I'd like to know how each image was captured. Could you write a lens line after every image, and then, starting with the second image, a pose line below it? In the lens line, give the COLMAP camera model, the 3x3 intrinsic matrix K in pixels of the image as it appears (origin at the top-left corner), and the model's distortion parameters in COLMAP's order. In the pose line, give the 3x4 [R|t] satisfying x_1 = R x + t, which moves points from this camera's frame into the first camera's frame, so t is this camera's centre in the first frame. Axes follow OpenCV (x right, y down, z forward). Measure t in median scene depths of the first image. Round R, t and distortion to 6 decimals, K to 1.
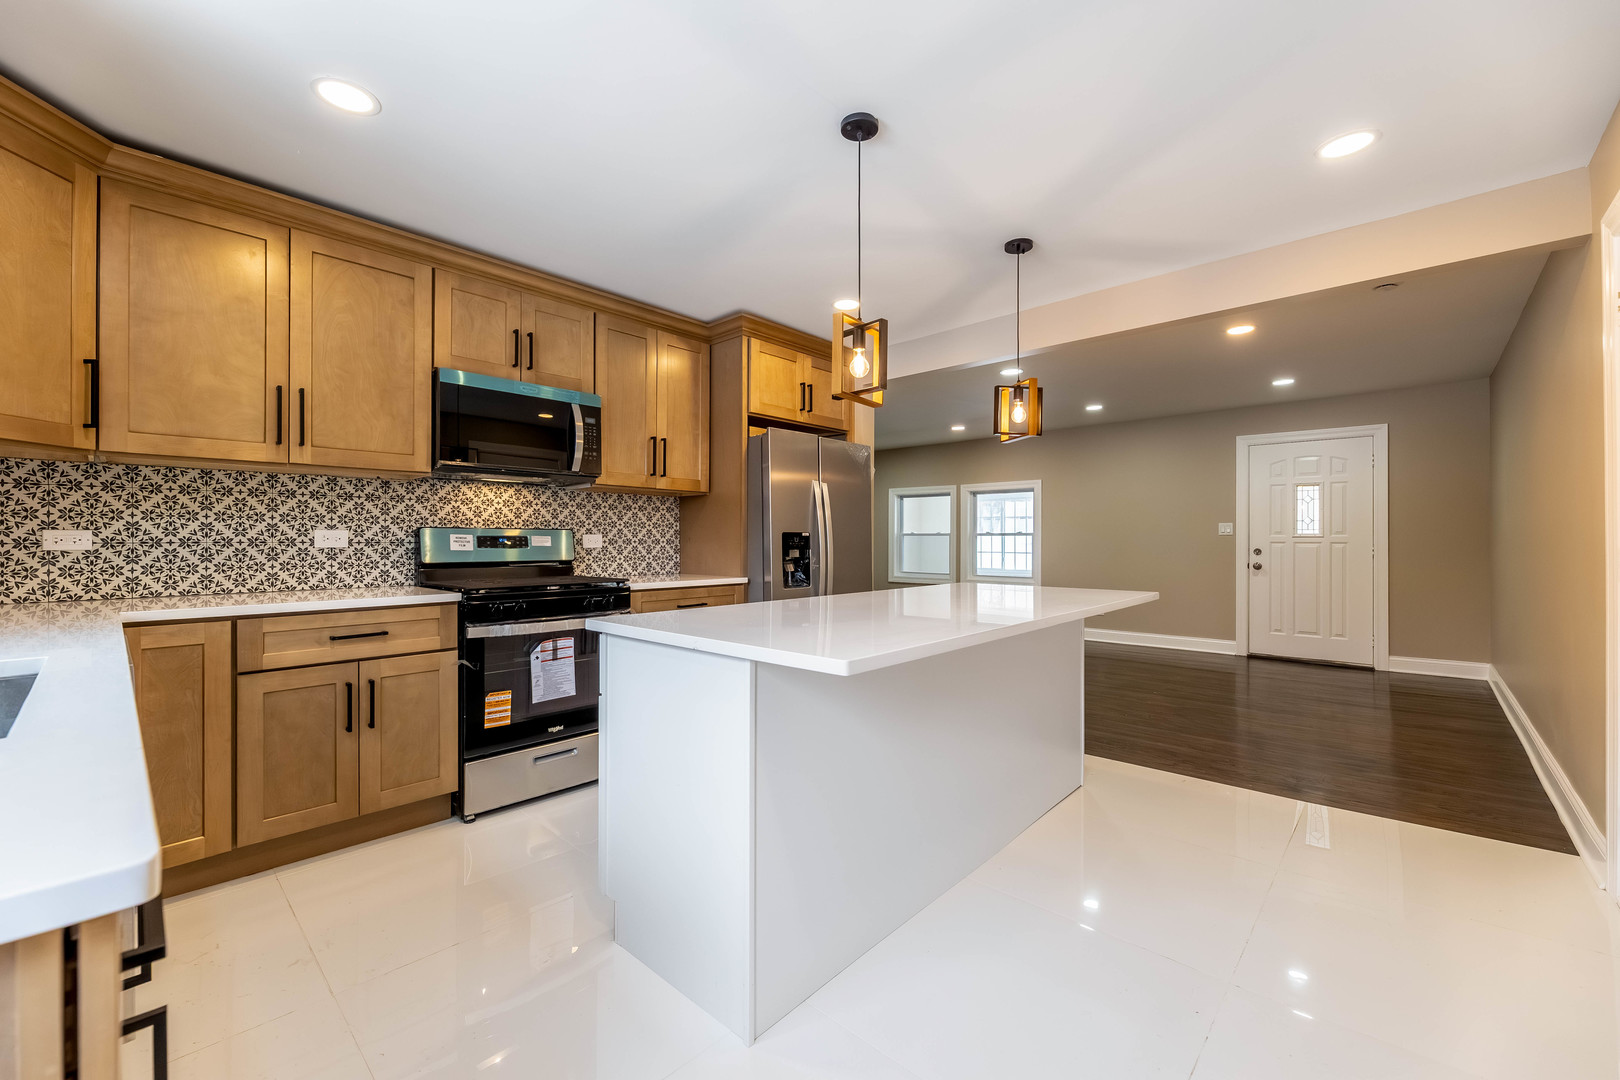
lens RADIAL K [[668.7, 0, 794.2], [0, 668.7, 540.9], [0, 0, 1]] dist [0.000479, 0.000630]
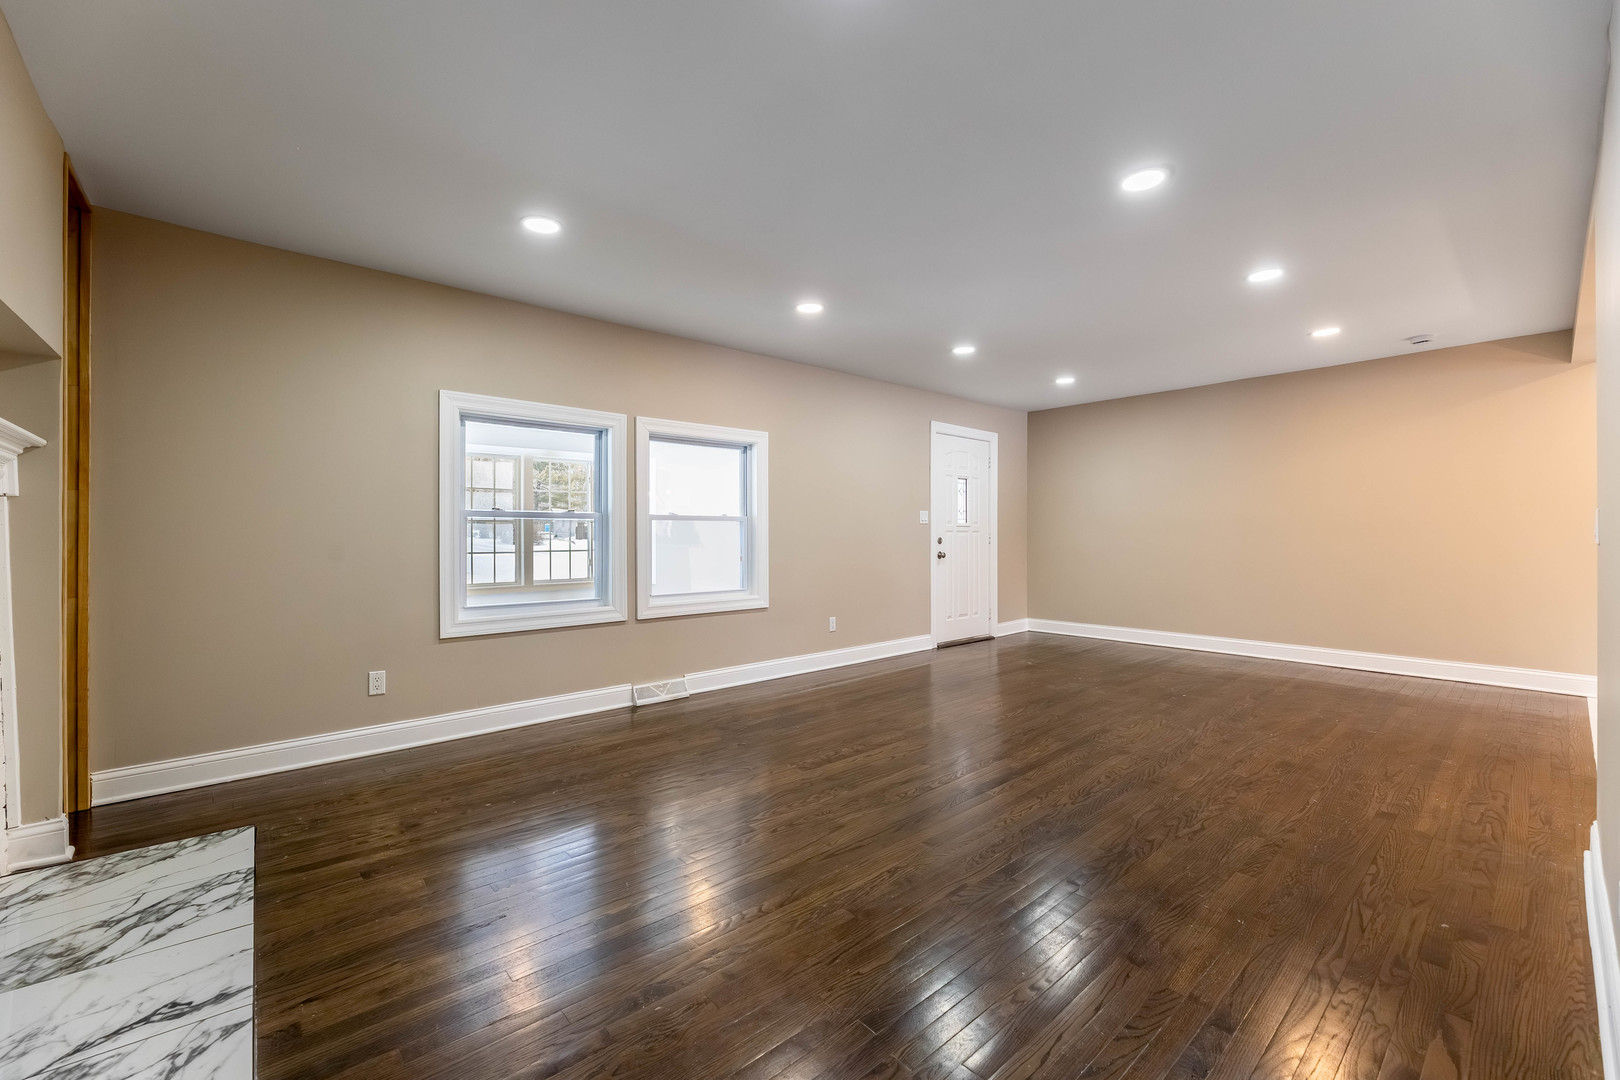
lens RADIAL K [[669.6, 0, 789.3], [0, 669.6, 537.6], [0, 0, 1]] dist [-0.000692, -0.000141]
pose [[0.083307, -0.007620, 0.996495, -0.328989], [0.001575, 0.999971, 0.007514, 0.003938], [-0.996523, 0.000944, 0.083316, 1.180636]]
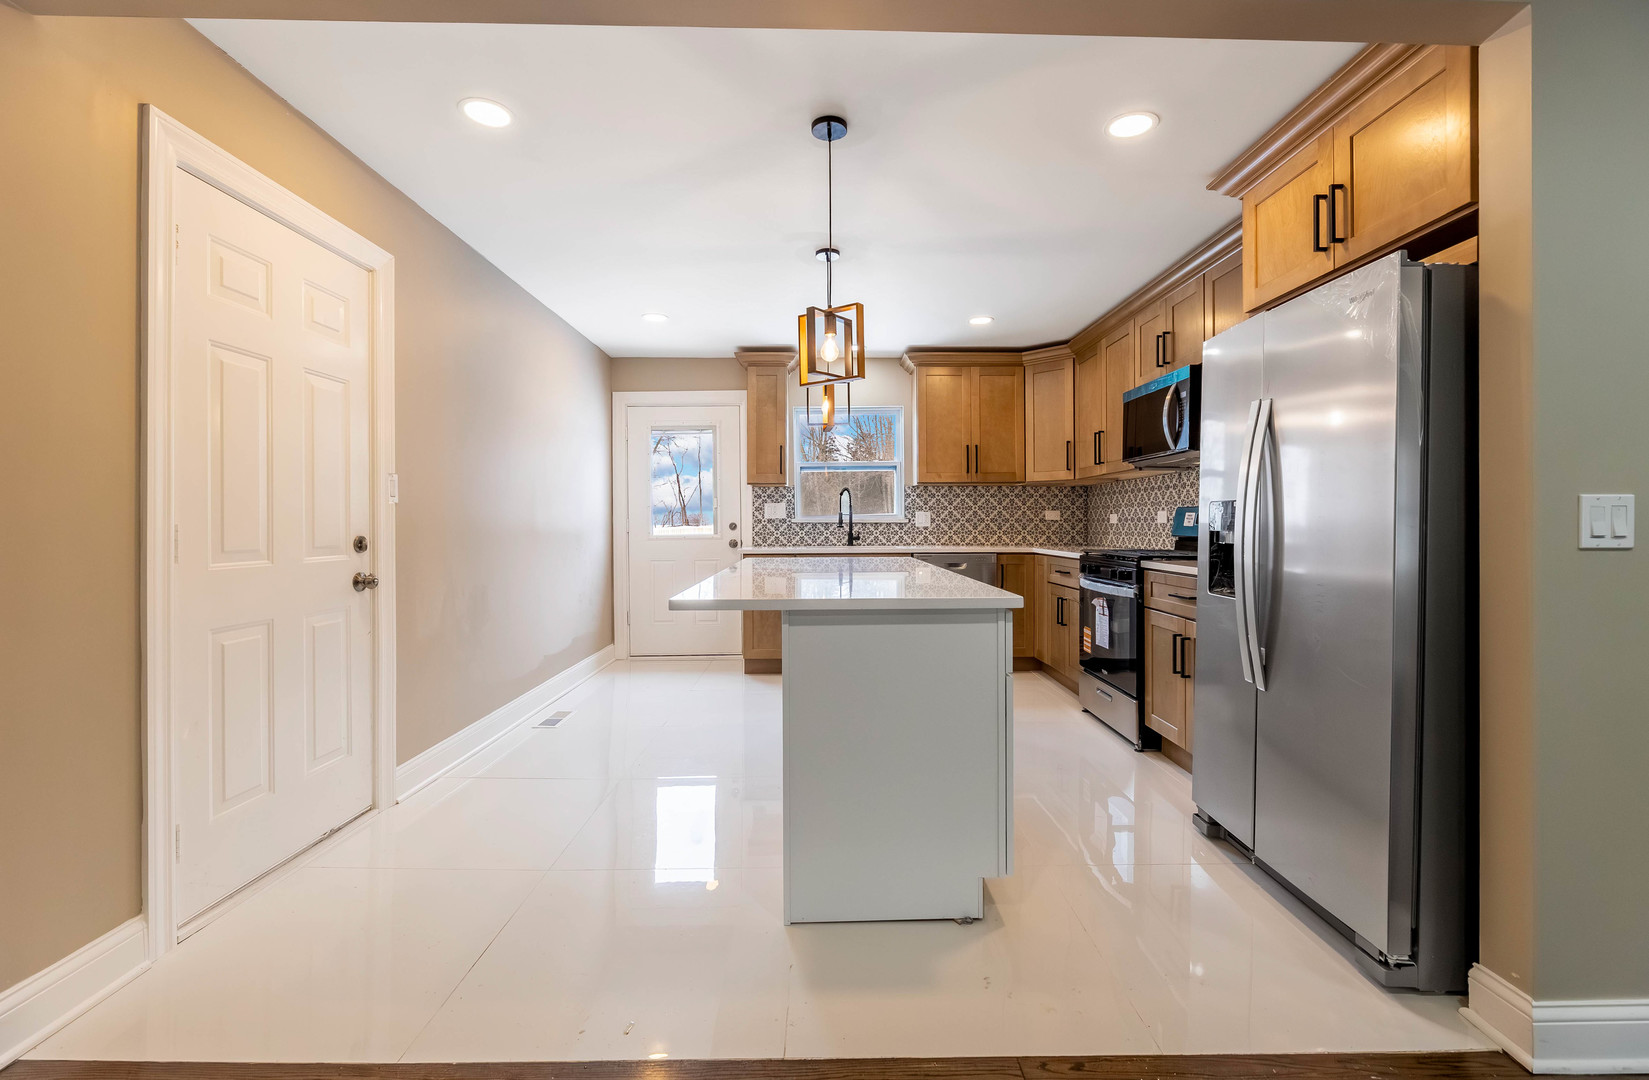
lens RADIAL K [[696.1, 0, 843.6], [0, 696.1, 523.6], [0, 0, 1]] dist [-0.002093, -0.000169]
pose [[-0.698806, 0.001871, -0.715309, 0.415237], [0.002433, 0.999997, 0.000239, 0.002145], [0.715307, -0.001573, -0.698809, 0.734918]]
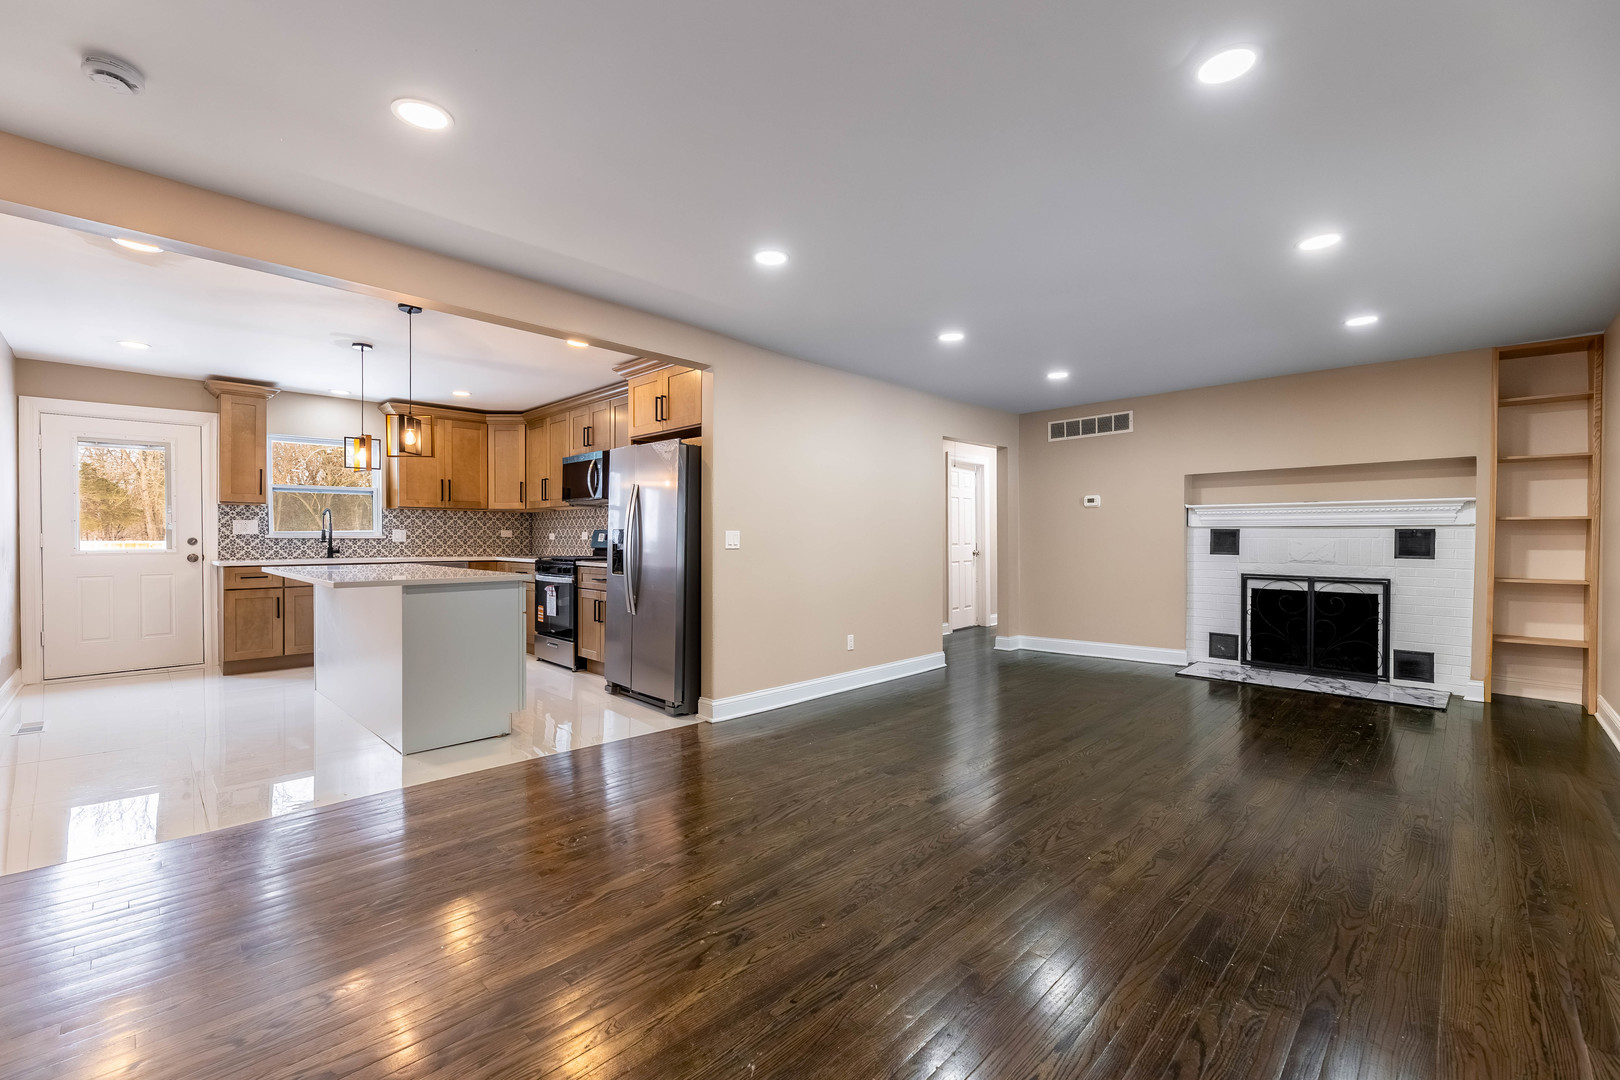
lens RADIAL K [[668.7, 0, 794.2], [0, 668.7, 540.9], [0, 0, 1]] dist [0.000479, 0.000630]
pose [[-0.021114, 0.002470, -0.999774, 0.737309], [-0.001625, 0.999996, 0.002505, 0.001346], [0.999776, 0.001677, -0.021110, 0.828093]]
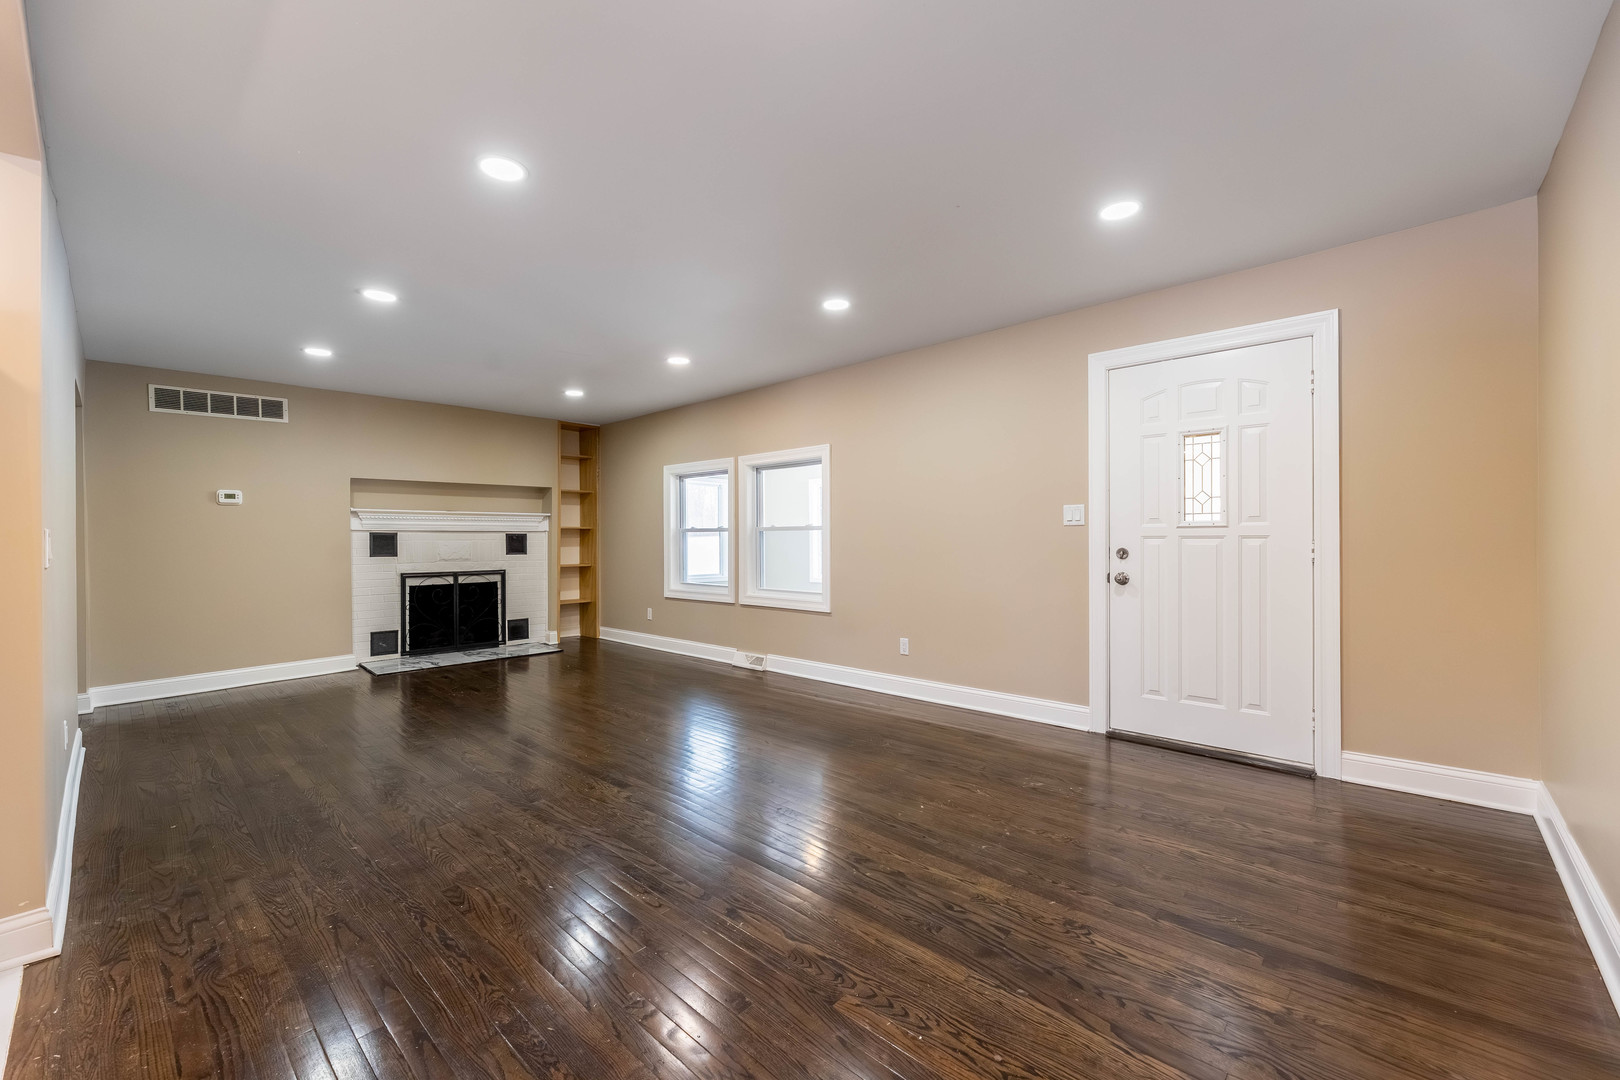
lens RADIAL K [[652.7, 0, 804.7], [0, 652.7, 543.2], [0, 0, 1]] dist [-0.005208, -0.000256]
pose [[0.999792, -0.009304, 0.018155, 0.423988], [0.009181, 0.999934, 0.006841, 0.000935], [-0.018217, -0.006673, 0.999812, 0.460303]]
